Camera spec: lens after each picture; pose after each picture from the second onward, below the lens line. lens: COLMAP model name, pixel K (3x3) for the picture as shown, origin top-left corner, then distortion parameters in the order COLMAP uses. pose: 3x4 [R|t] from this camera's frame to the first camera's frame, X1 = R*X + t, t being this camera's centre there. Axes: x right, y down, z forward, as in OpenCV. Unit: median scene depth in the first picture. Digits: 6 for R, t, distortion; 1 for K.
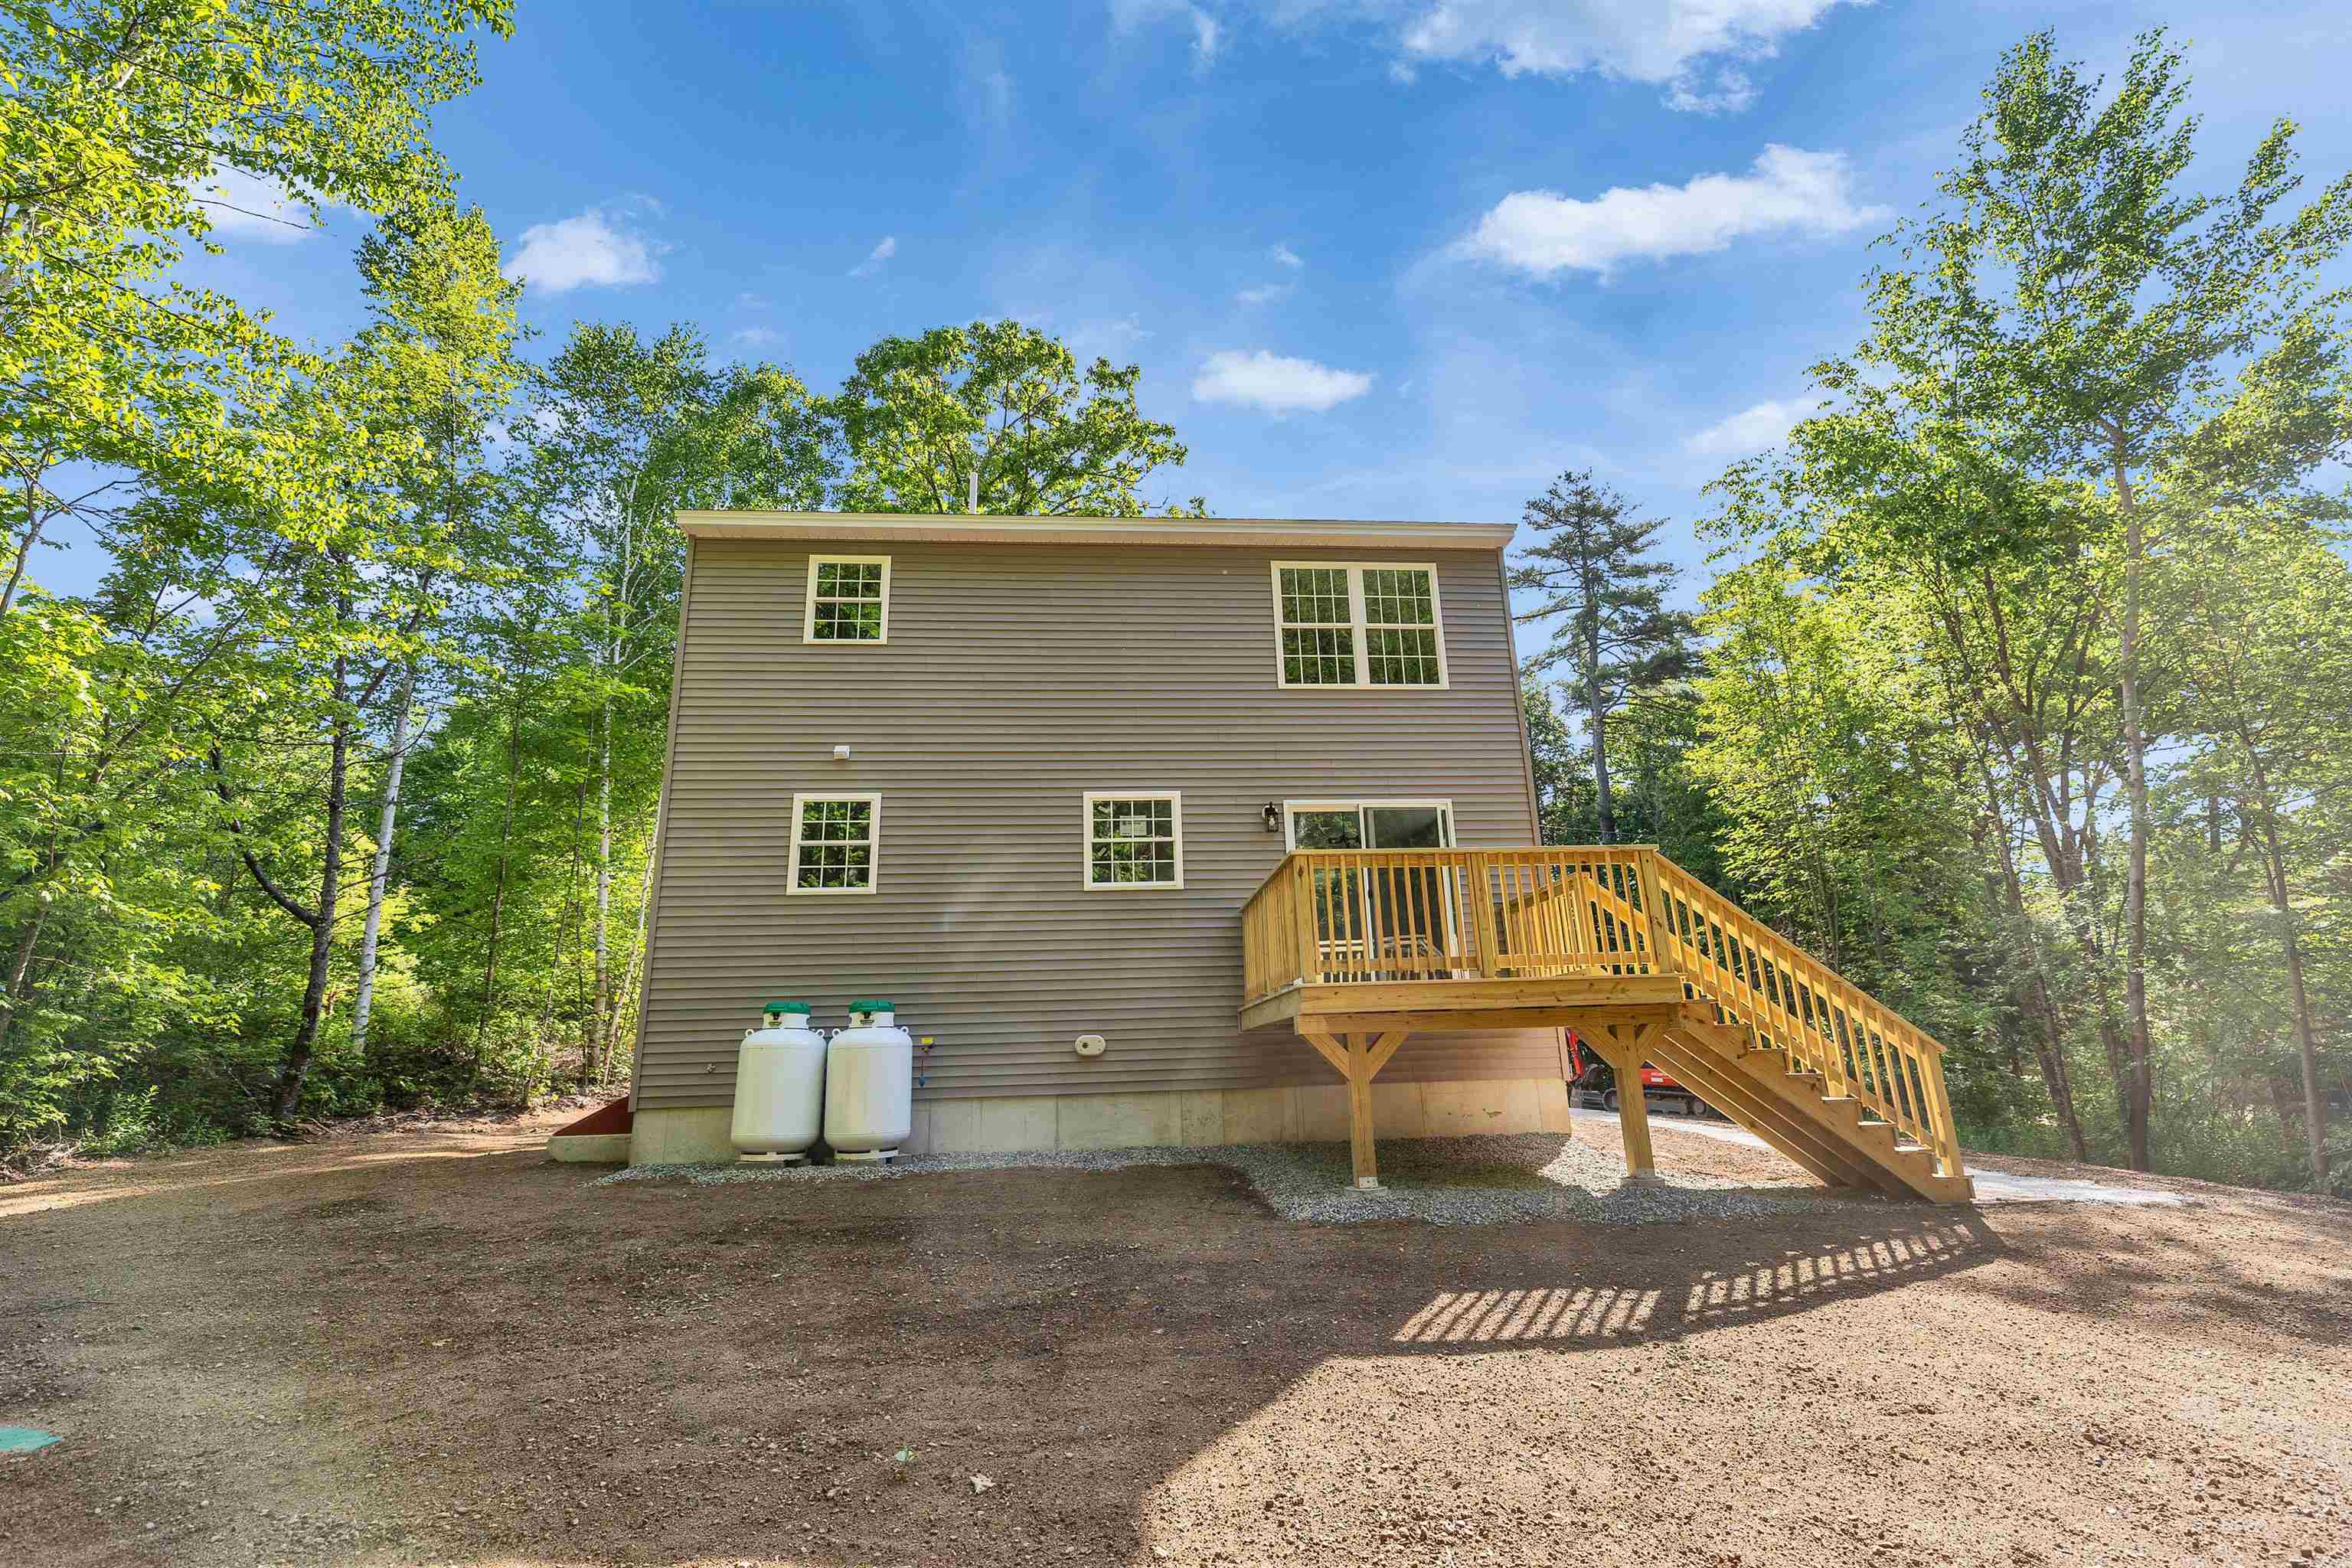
lens RADIAL K [[1025.4, 0, 1184.8], [0, 1025.4, 786.3], [0, 0, 1]] dist [0.003123, -0.000026]
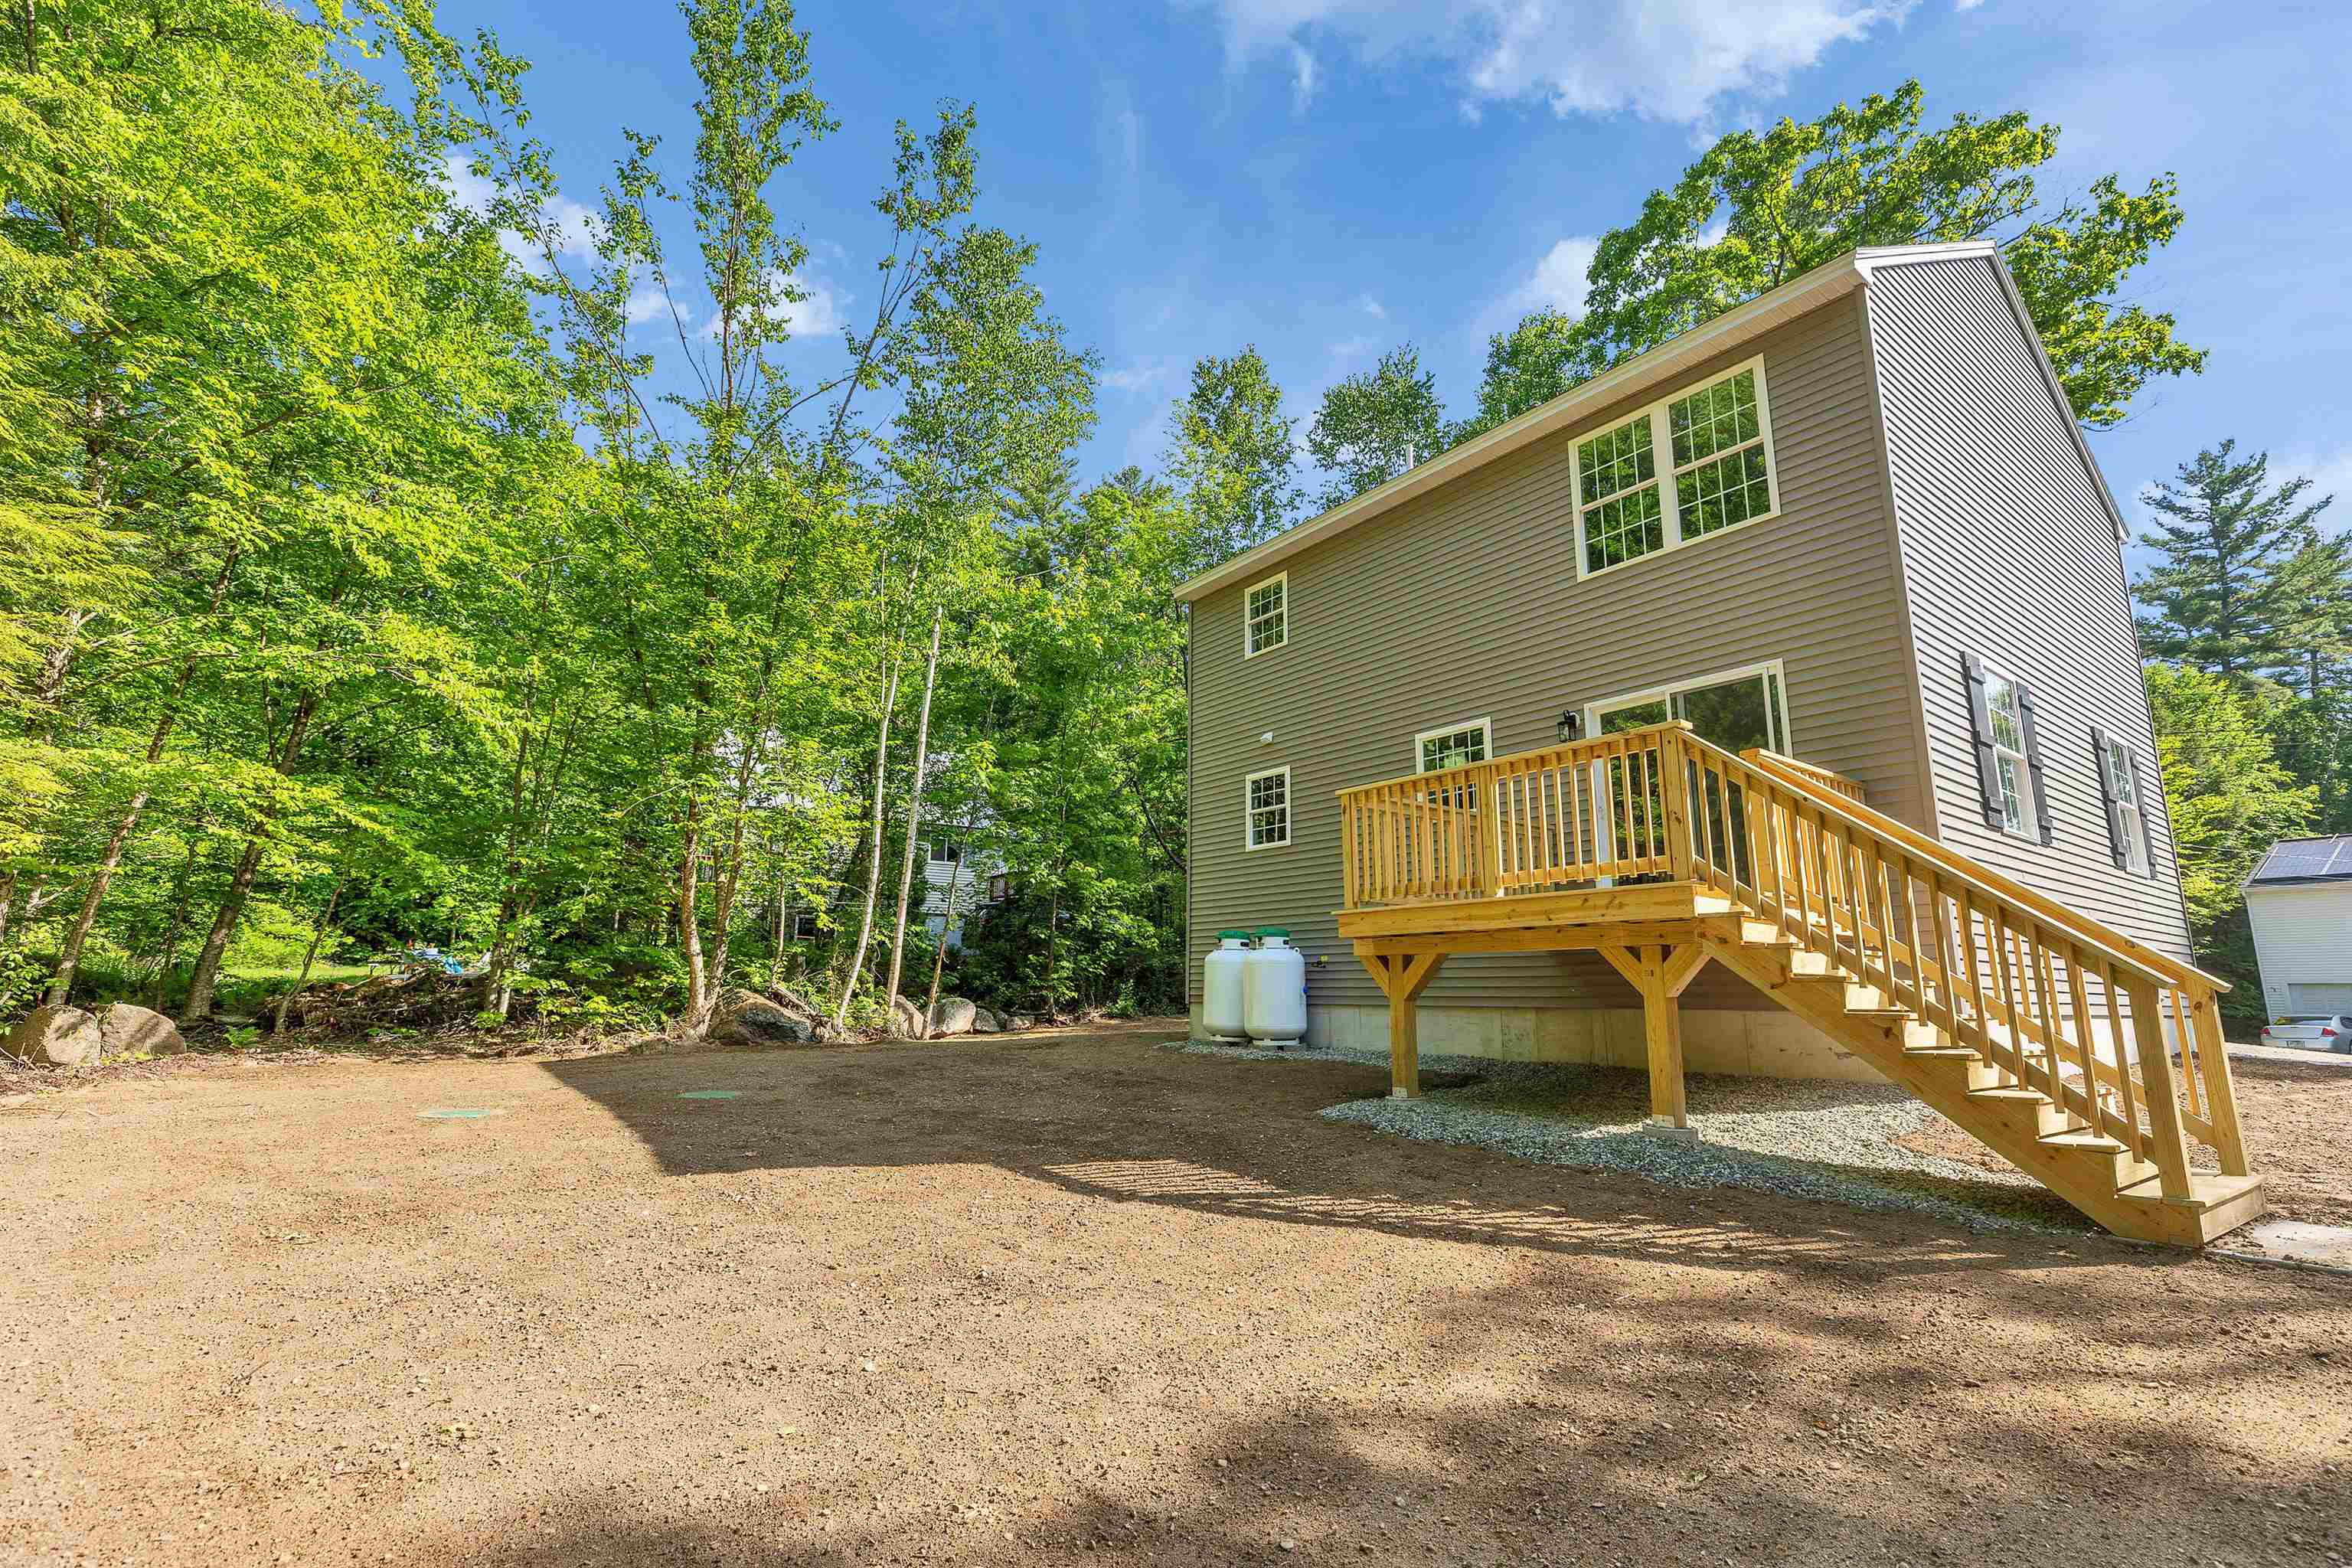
lens RADIAL K [[1025.4, 0, 1174.6], [0, 1025.4, 786.0], [0, 0, 1]] dist [0.003123, -0.000026]
pose [[0.540543, -0.133276, -0.830693, 0.636364], [0.199634, 0.979492, -0.027244, 0.035913], [0.817288, -0.151108, 0.556064, 0.168575]]
